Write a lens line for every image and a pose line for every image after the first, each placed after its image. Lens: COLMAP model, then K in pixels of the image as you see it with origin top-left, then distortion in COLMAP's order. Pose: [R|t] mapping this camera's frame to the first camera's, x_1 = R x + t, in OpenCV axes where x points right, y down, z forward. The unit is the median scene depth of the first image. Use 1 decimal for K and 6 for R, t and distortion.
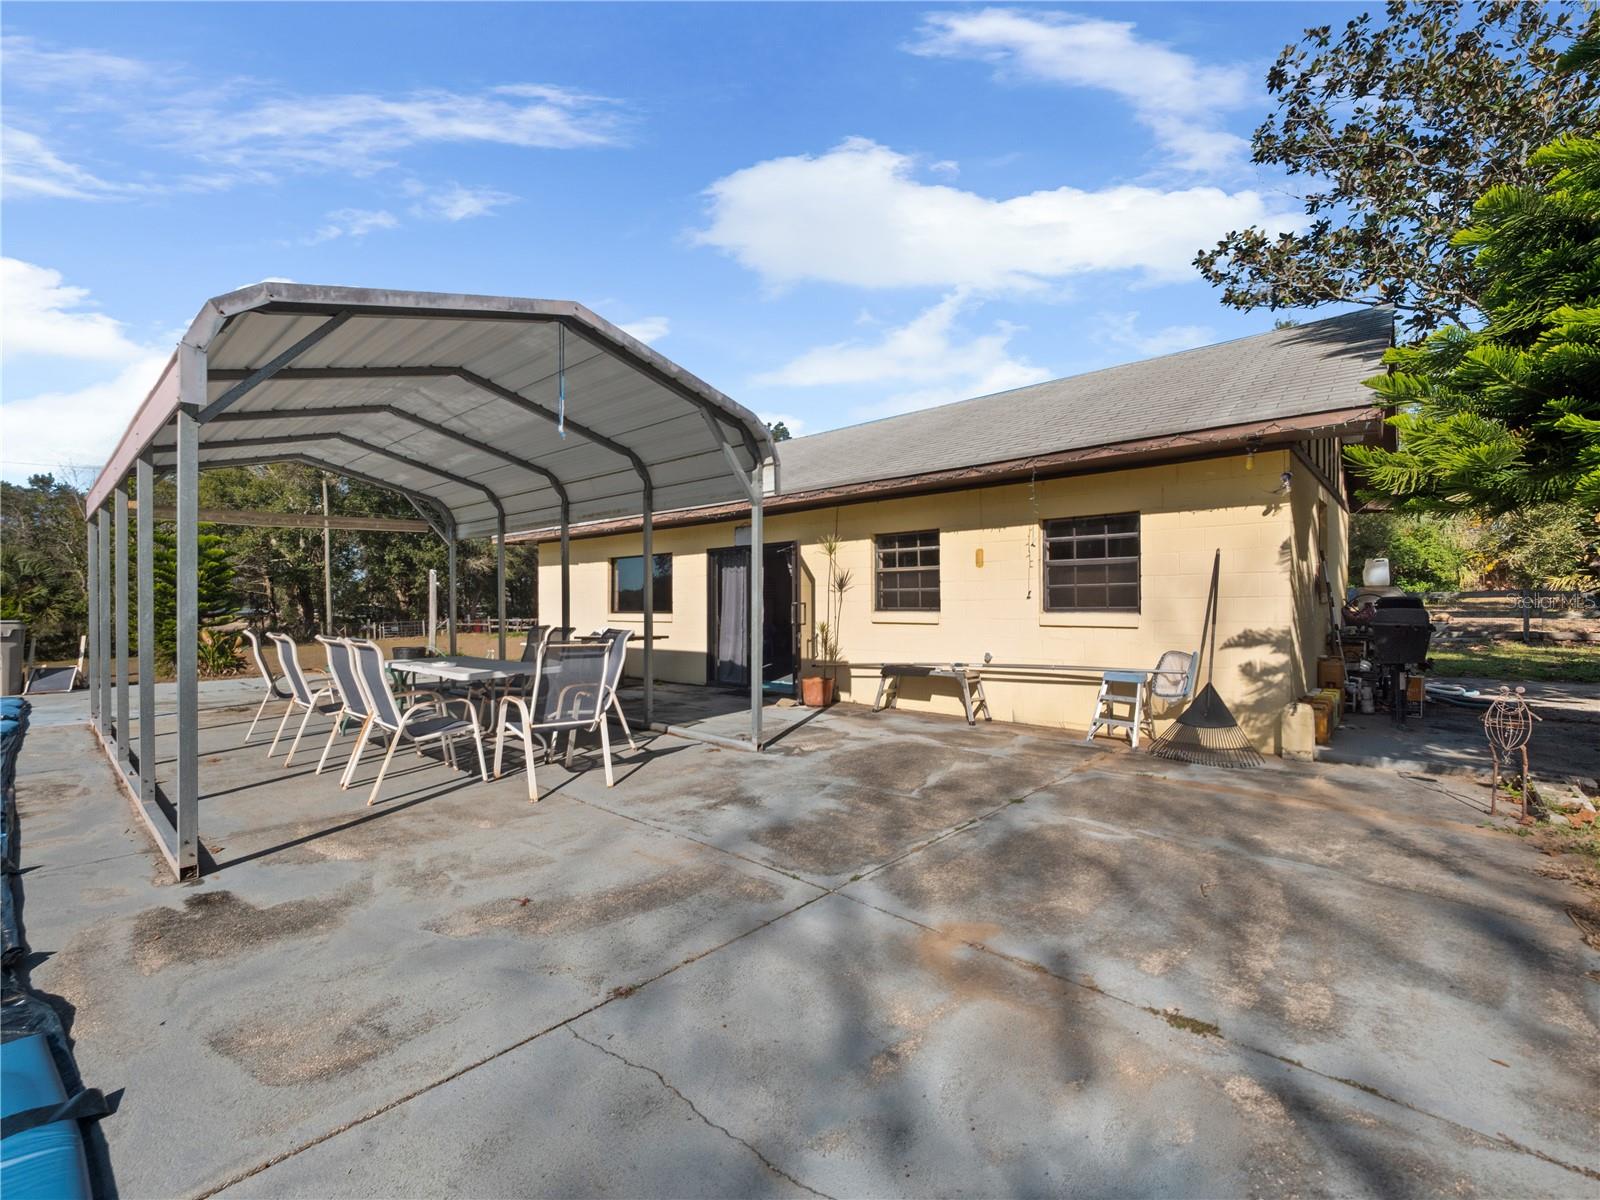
lens RADIAL K [[685.8, 0, 800.0], [0, 685.8, 600.0], [0, 0, 1]] dist [-0.048173, -0.000049]
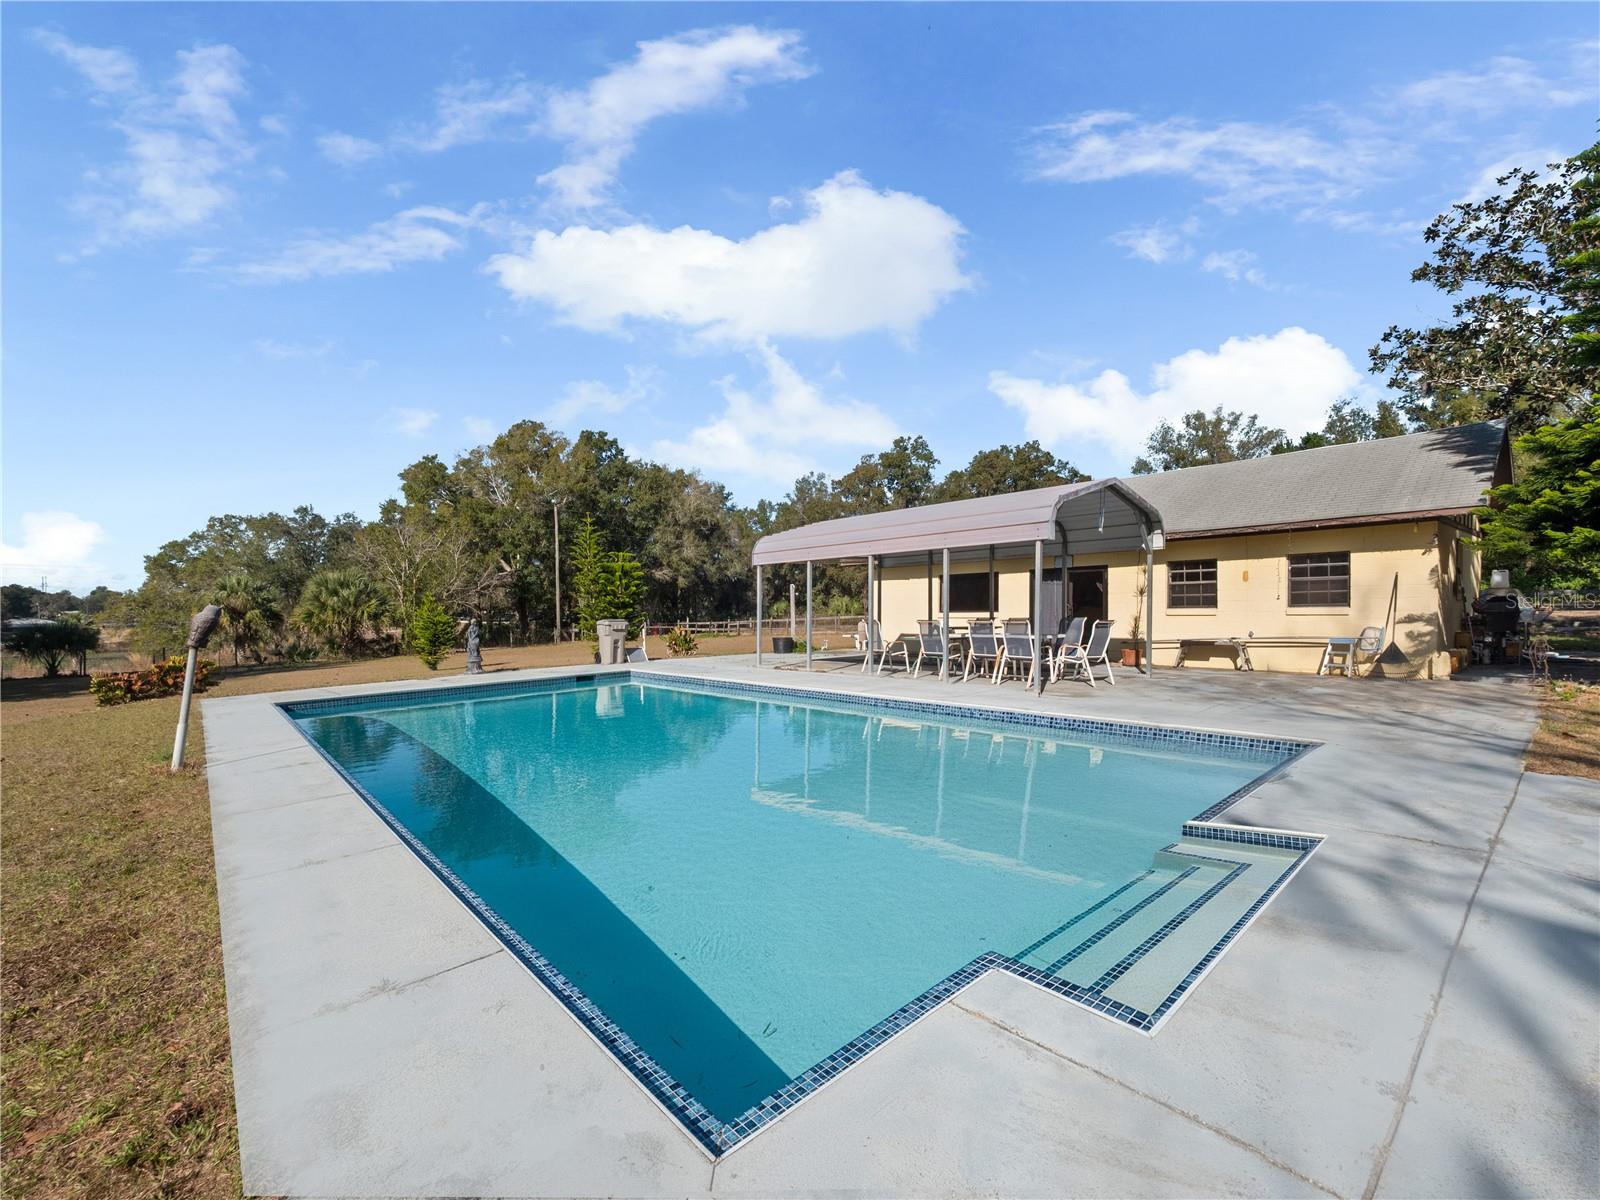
lens RADIAL K [[701.7, 0, 802.4], [0, 701.7, 617.7], [0, 0, 1]] dist [-0.048130, 0.000282]
pose [[0.991672, -0.008734, -0.128495, -0.654587], [0.011213, 0.999764, 0.018582, -0.001780], [0.128302, -0.019868, 0.991536, -0.907982]]
